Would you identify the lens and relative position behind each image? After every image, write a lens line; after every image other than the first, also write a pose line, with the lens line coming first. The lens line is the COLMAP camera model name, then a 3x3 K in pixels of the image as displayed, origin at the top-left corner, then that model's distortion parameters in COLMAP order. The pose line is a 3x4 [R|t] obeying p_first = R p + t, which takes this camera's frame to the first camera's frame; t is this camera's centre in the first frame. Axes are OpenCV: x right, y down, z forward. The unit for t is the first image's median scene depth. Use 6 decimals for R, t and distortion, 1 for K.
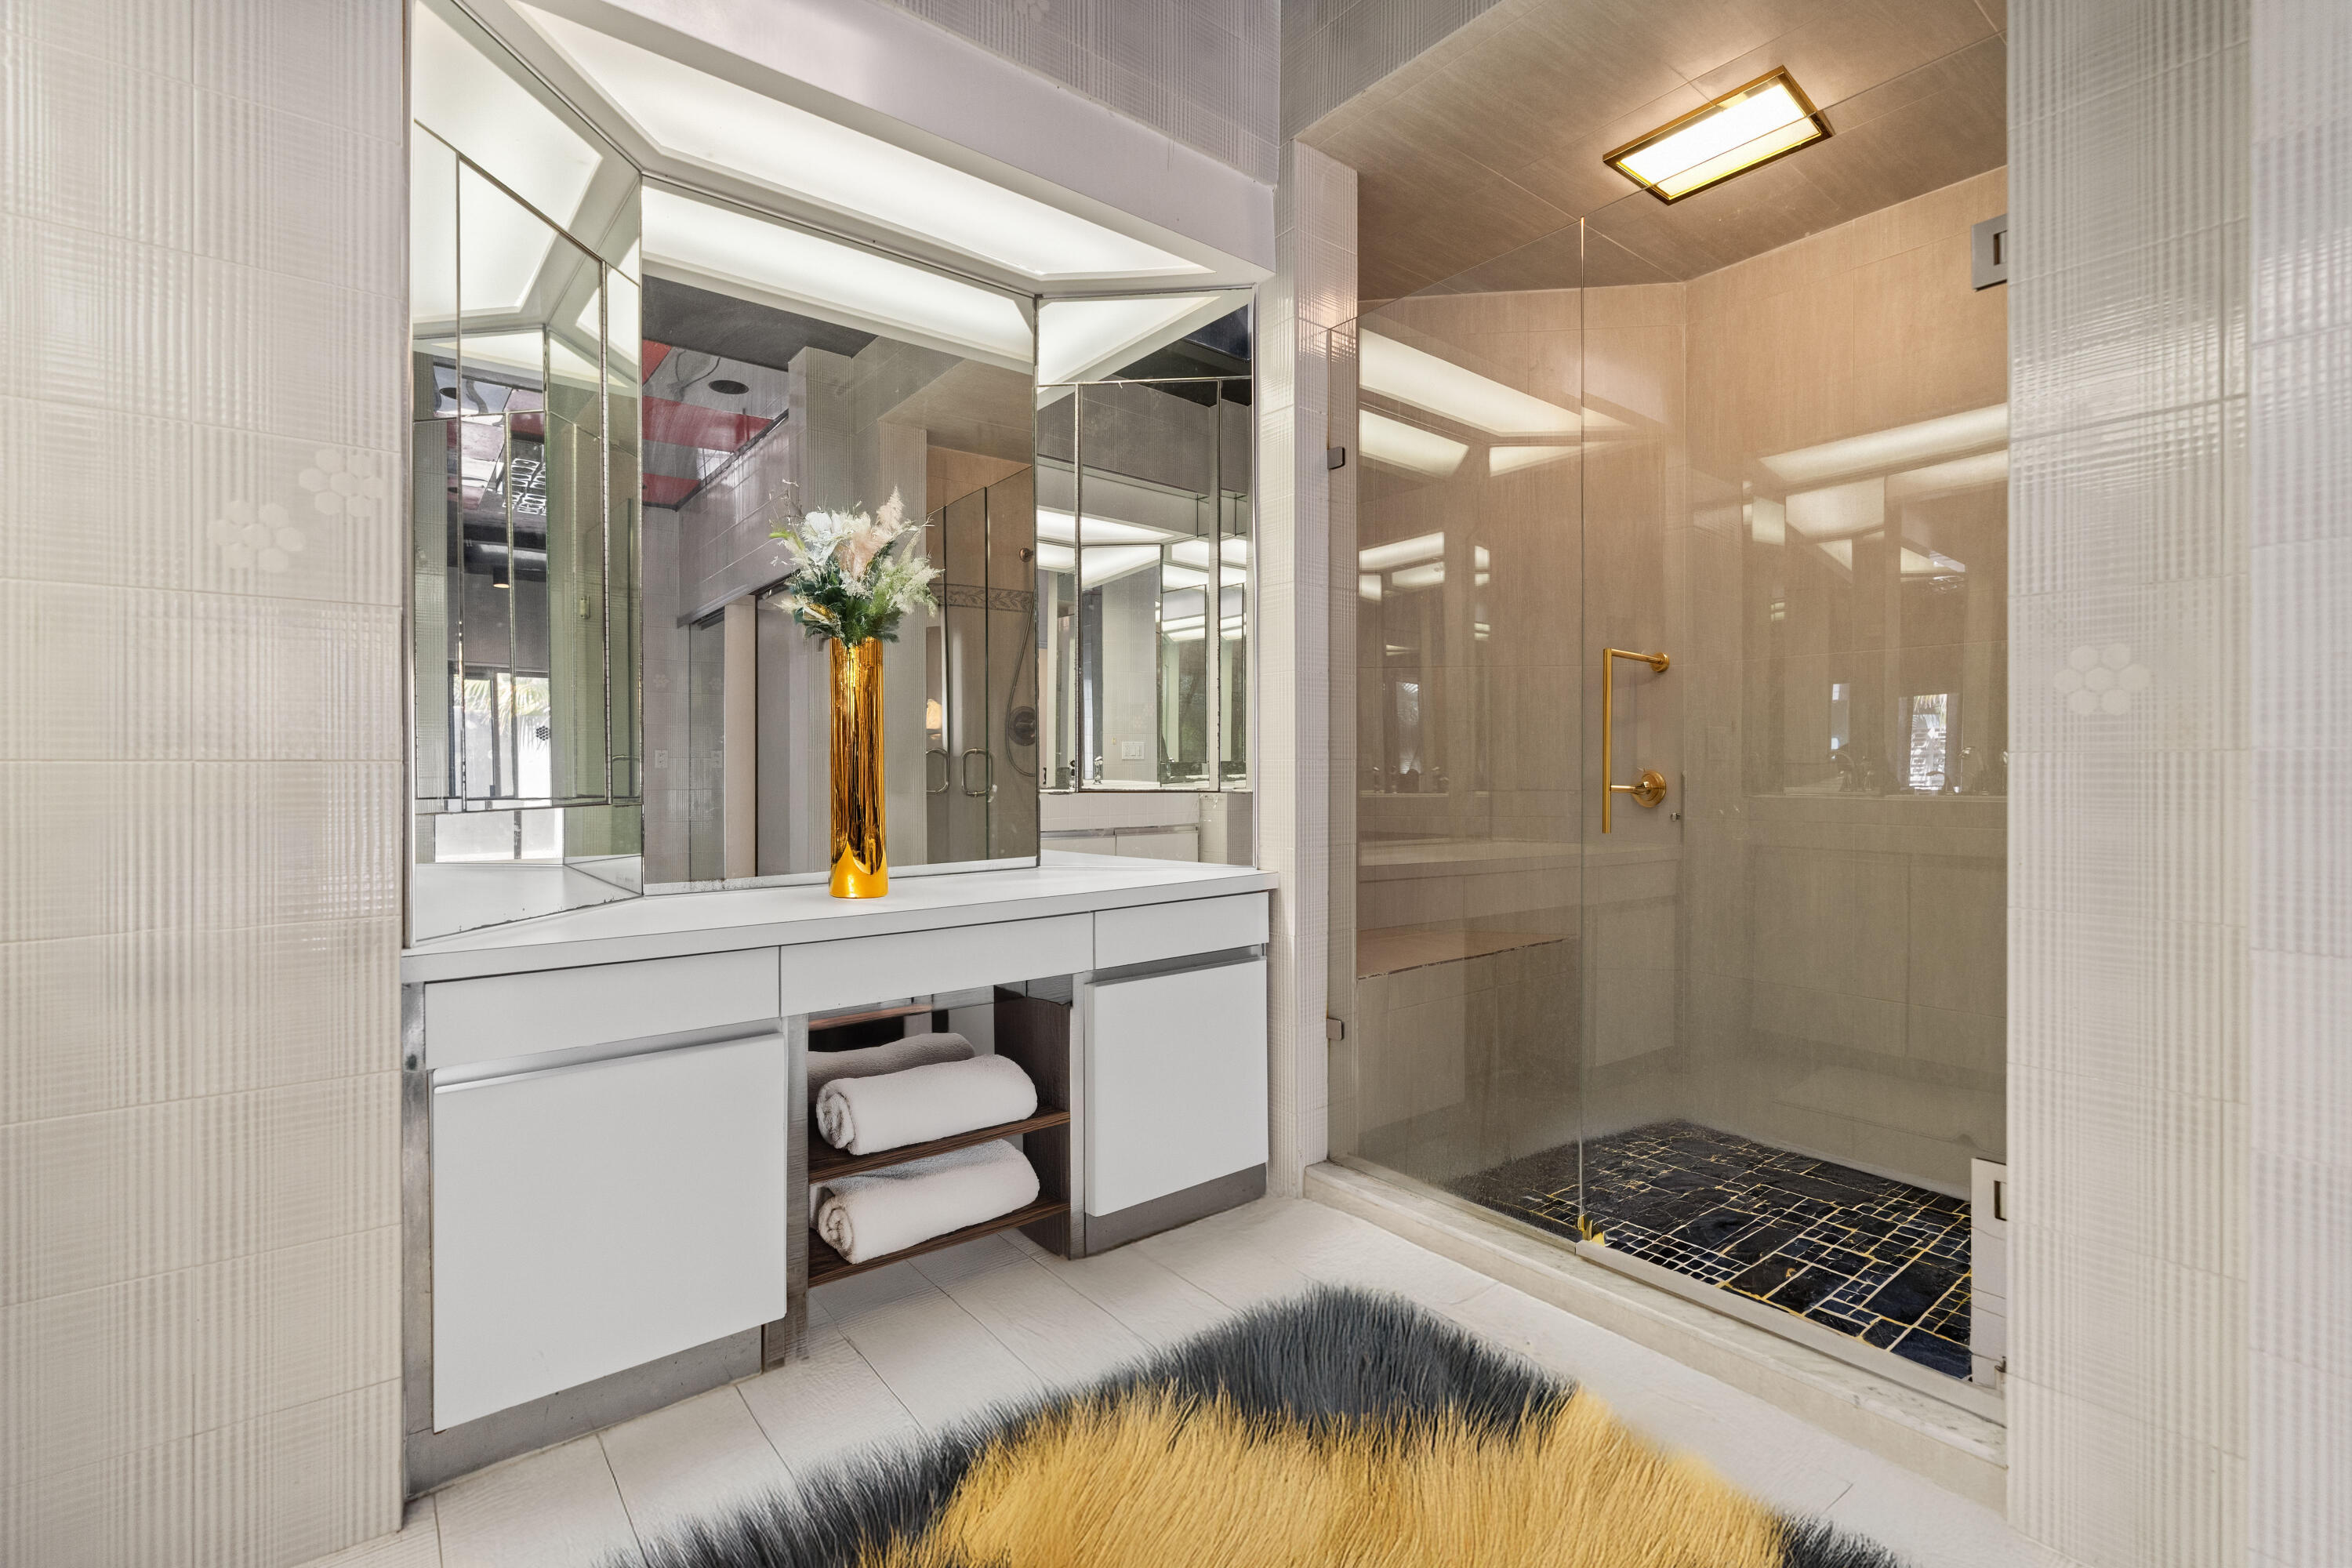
lens RADIAL K [[1069.6, 0, 1187.6], [0, 1069.6, 780.4], [0, 0, 1]] dist [-0.005004, -0.000164]
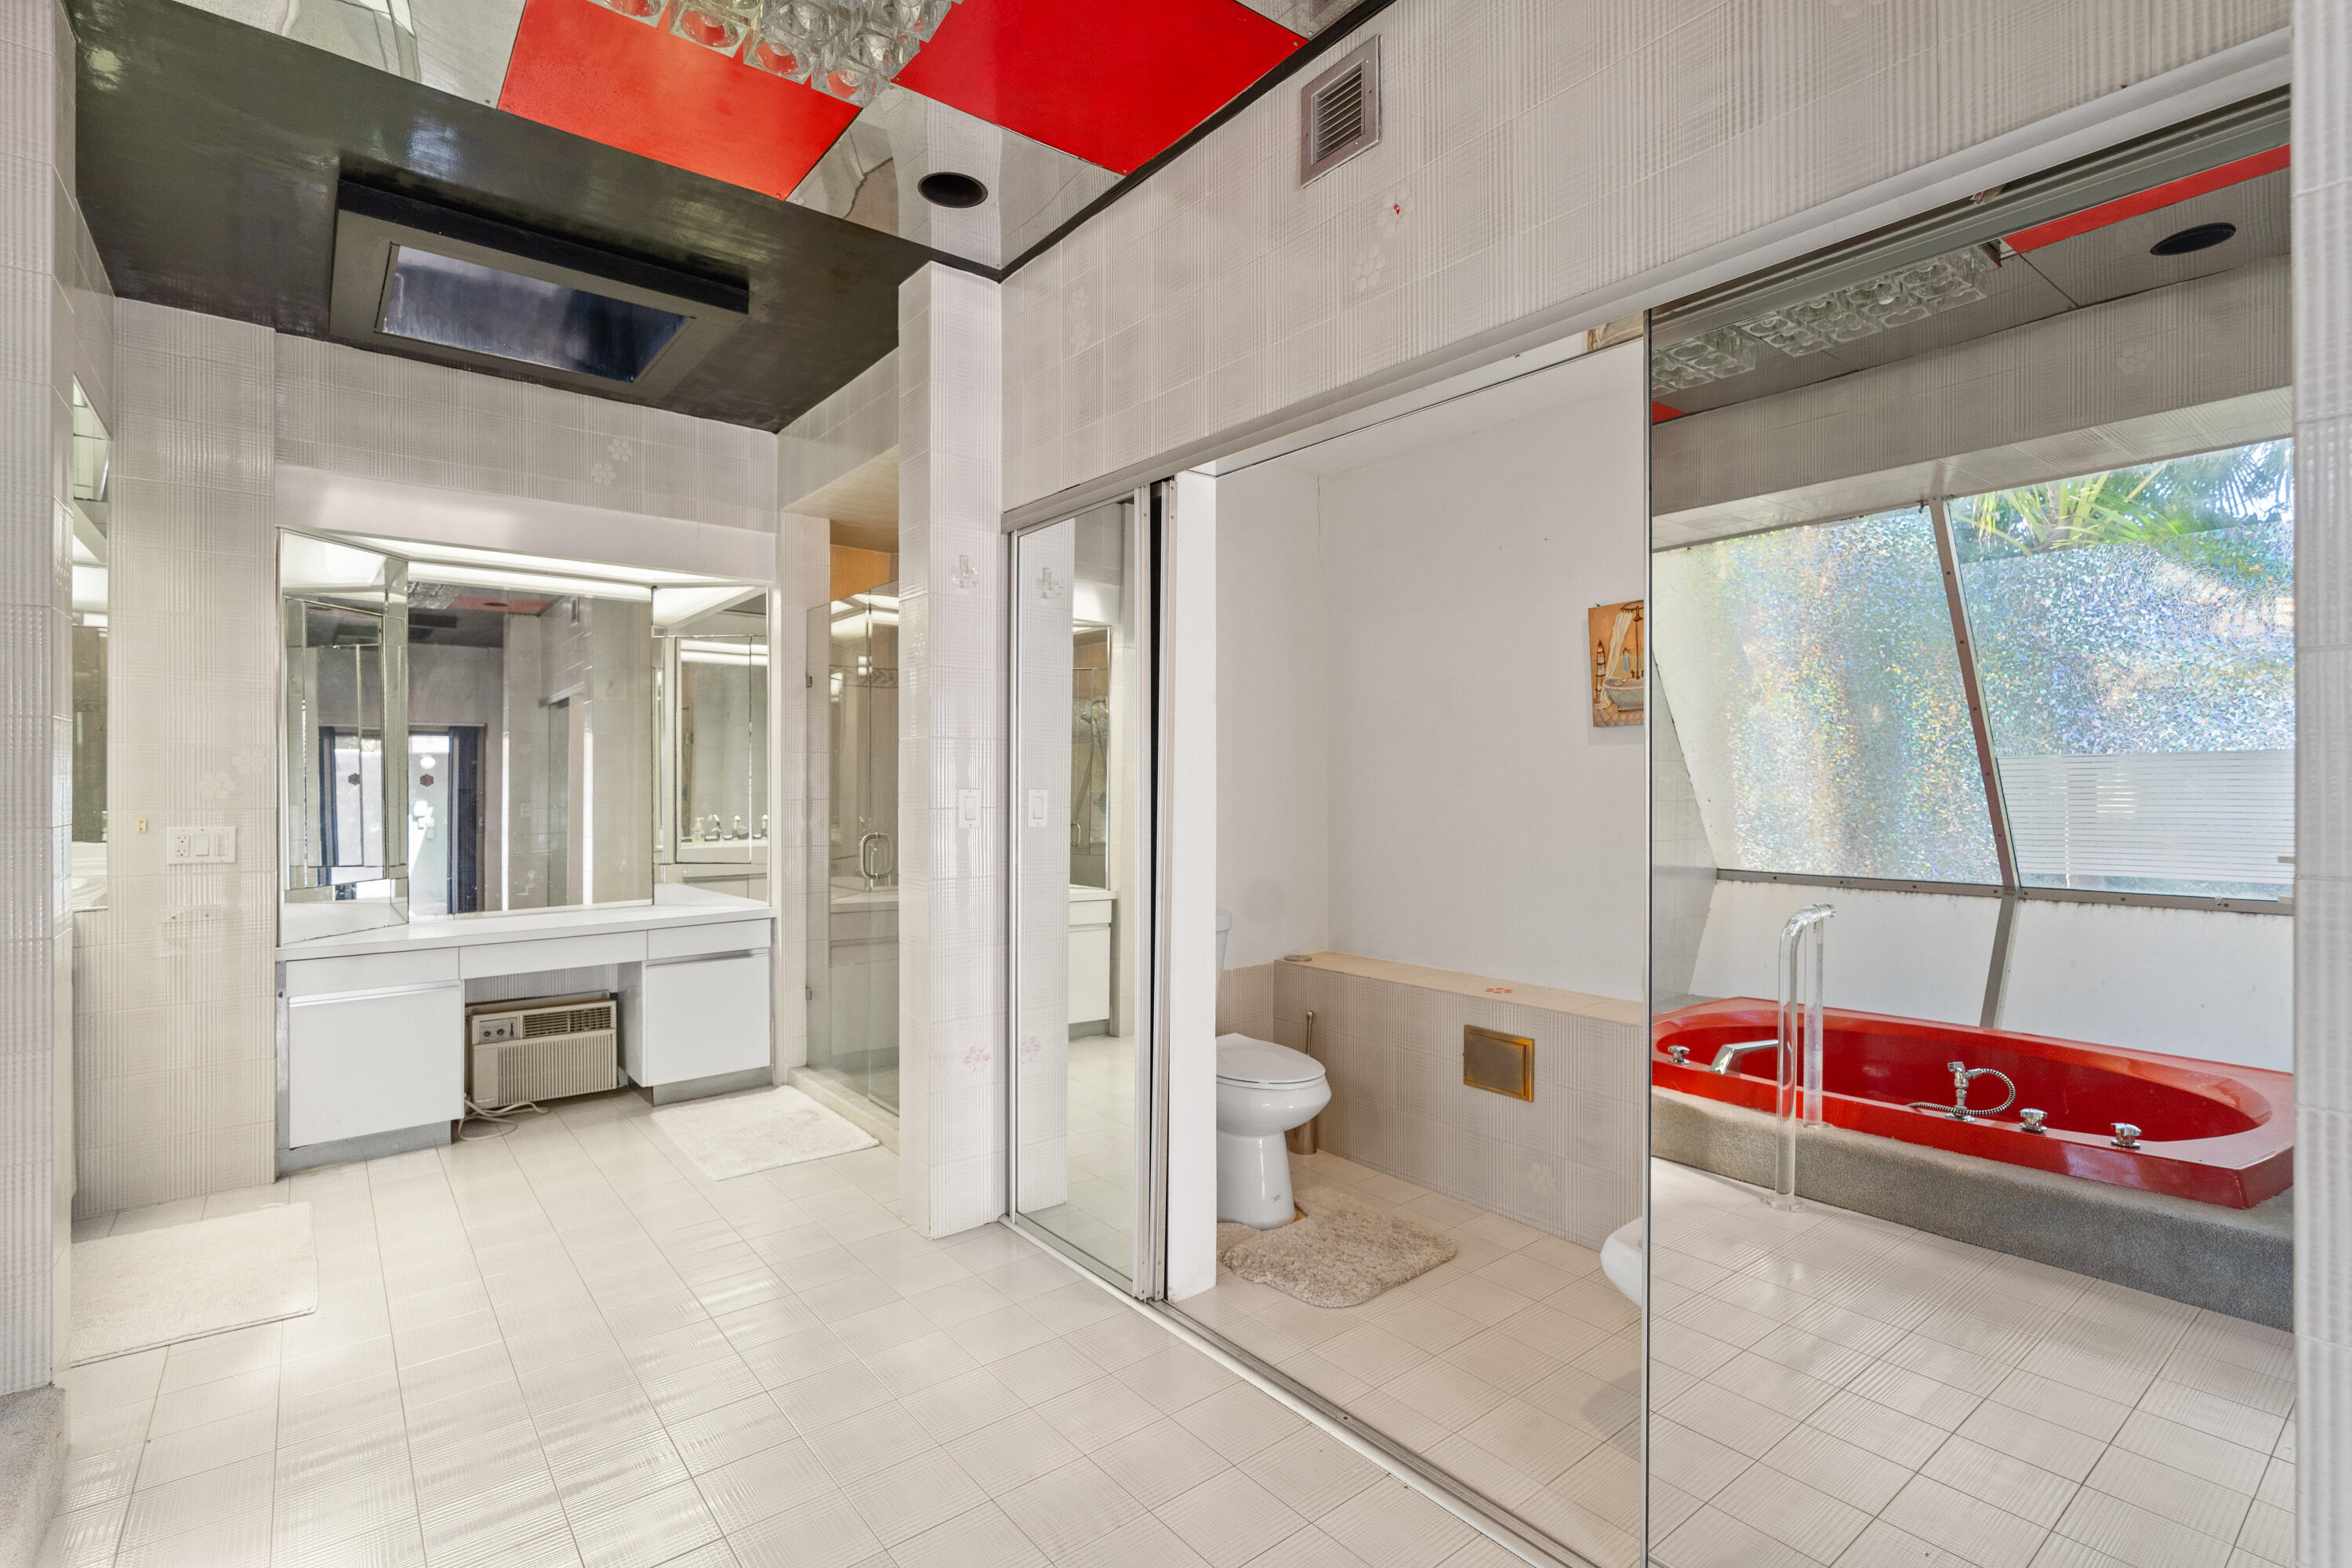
lens RADIAL K [[1069.6, 0, 1163.9], [0, 1069.6, 780.3], [0, 0, 1]] dist [-0.005004, -0.000164]
pose [[0.999991, 0.002992, 0.002928, 0.843313], [-0.002985, 0.999993, -0.002345, -0.146987], [-0.002935, 0.002336, 0.999993, -0.946002]]
